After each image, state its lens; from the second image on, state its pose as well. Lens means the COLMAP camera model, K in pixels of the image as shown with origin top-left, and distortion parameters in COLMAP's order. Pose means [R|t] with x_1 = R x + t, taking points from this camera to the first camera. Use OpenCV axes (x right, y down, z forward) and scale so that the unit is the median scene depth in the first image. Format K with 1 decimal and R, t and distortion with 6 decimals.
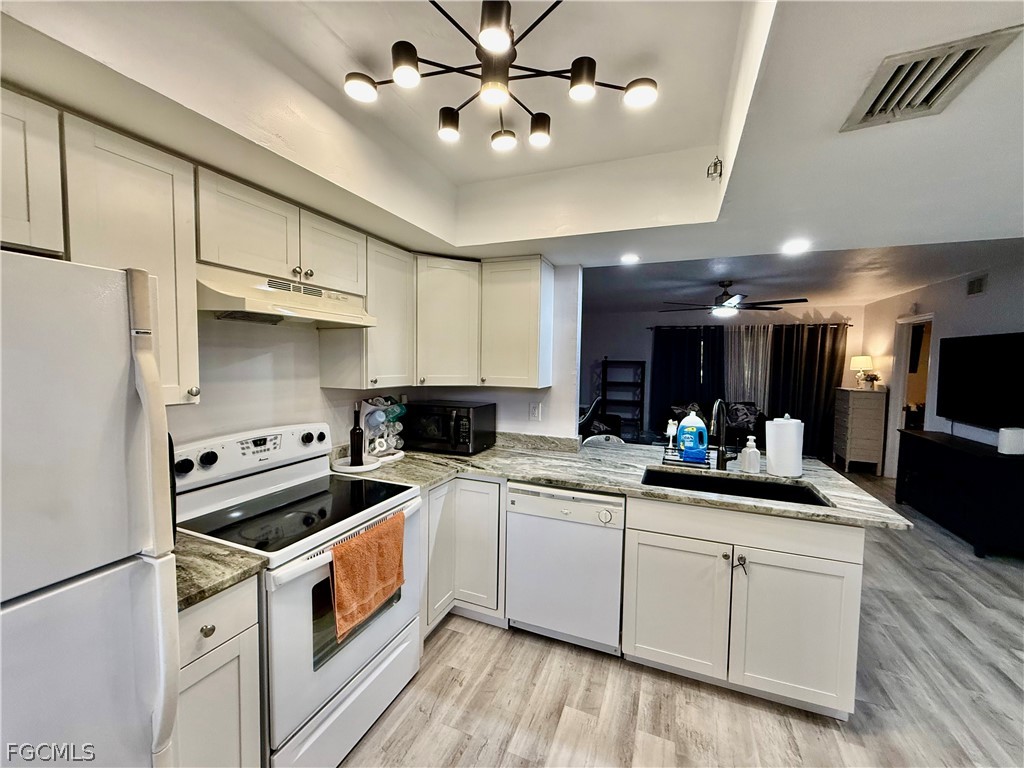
lens RADIAL K [[407.5, 0, 511.3], [0, 407.5, 382.6], [0, 0, 1]] dist [-0.000835, 0.000037]
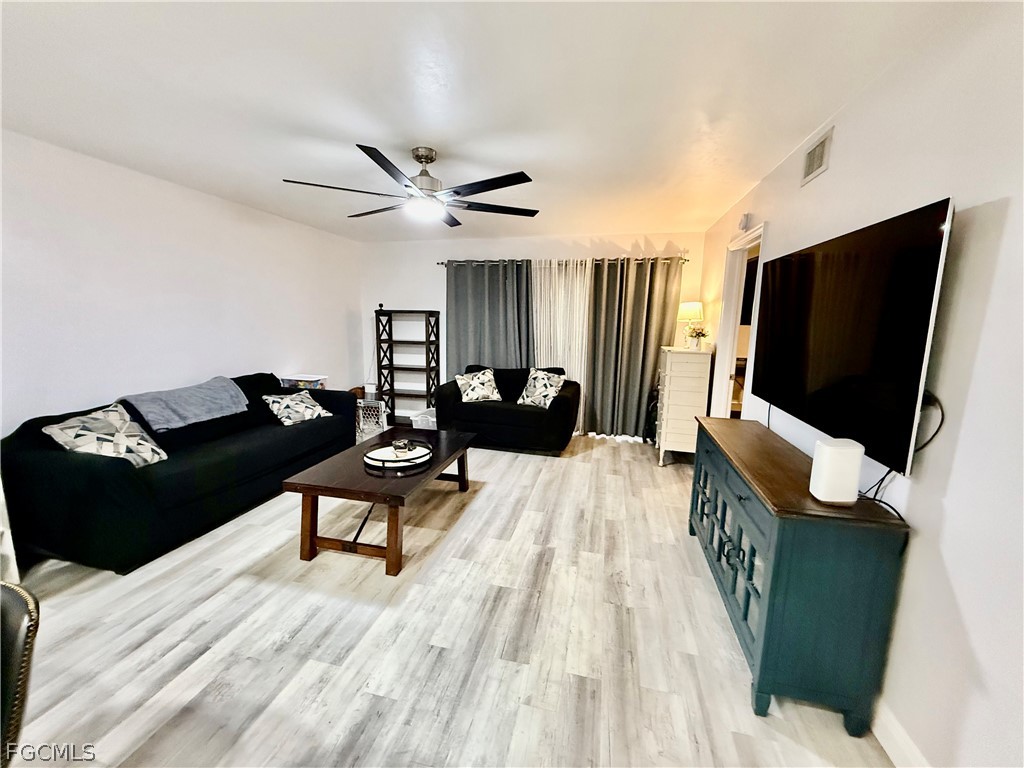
lens RADIAL K [[407.5, 0, 509.6], [0, 407.5, 381.6], [0, 0, 1]] dist [-0.000835, 0.000037]
pose [[0.988280, -0.020383, 0.151283, 1.283088], [0.004901, 0.994771, 0.102011, -0.003875], [-0.152571, -0.100074, 0.983213, 0.991416]]
